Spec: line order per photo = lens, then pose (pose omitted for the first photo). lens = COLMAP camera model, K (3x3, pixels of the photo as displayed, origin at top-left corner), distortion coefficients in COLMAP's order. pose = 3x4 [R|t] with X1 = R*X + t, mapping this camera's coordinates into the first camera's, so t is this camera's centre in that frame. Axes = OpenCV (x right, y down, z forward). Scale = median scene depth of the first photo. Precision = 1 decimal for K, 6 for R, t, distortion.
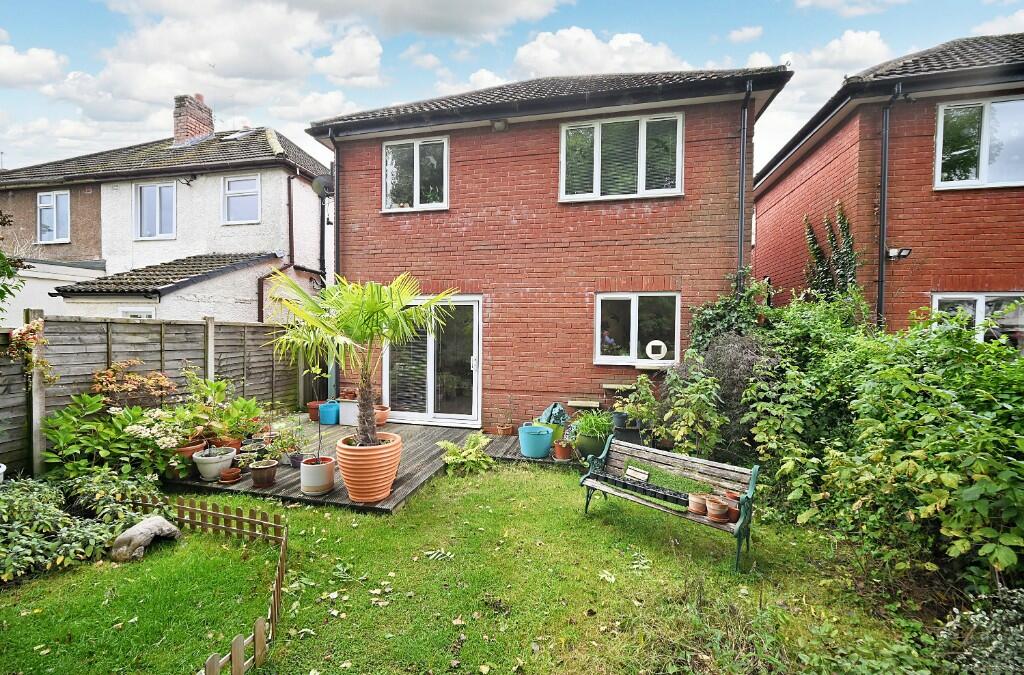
lens RADIAL K [[412.6, 0, 510.3], [0, 412.6, 336.7], [0, 0, 1]] dist [-0.003161, -0.000010]
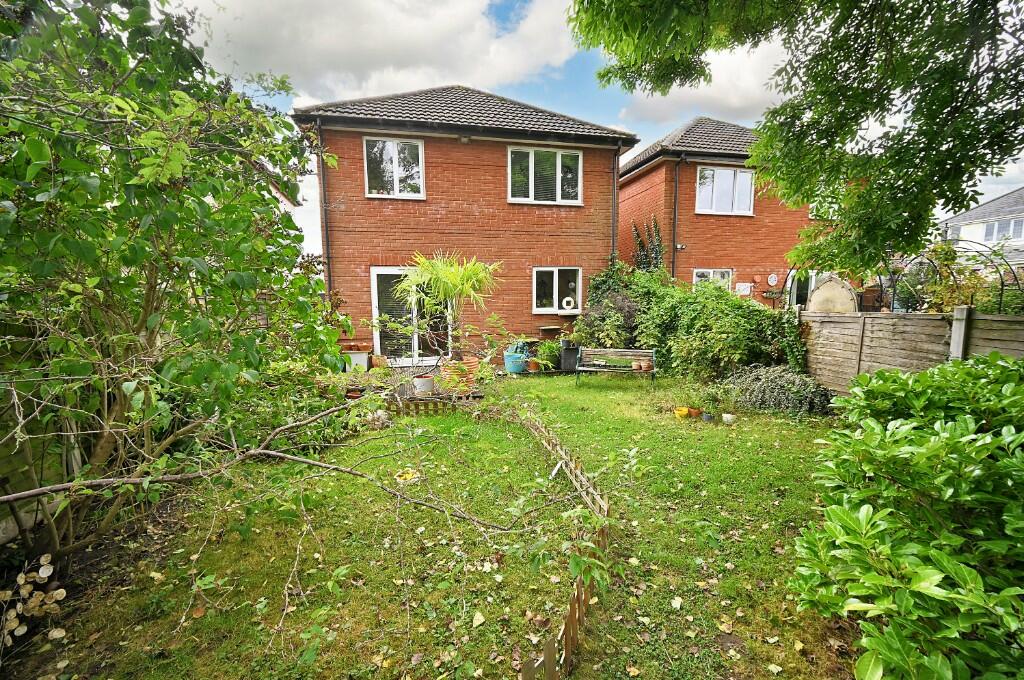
lens RADIAL K [[403.5, 0, 512.2], [0, 403.5, 343.0], [0, 0, 1]] dist [-0.003039, -0.000245]
pose [[0.900089, -0.072045, 0.429708, -0.523939], [0.029408, 0.994031, 0.105061, 0.014519], [-0.434713, -0.081927, 0.896835, -0.319270]]
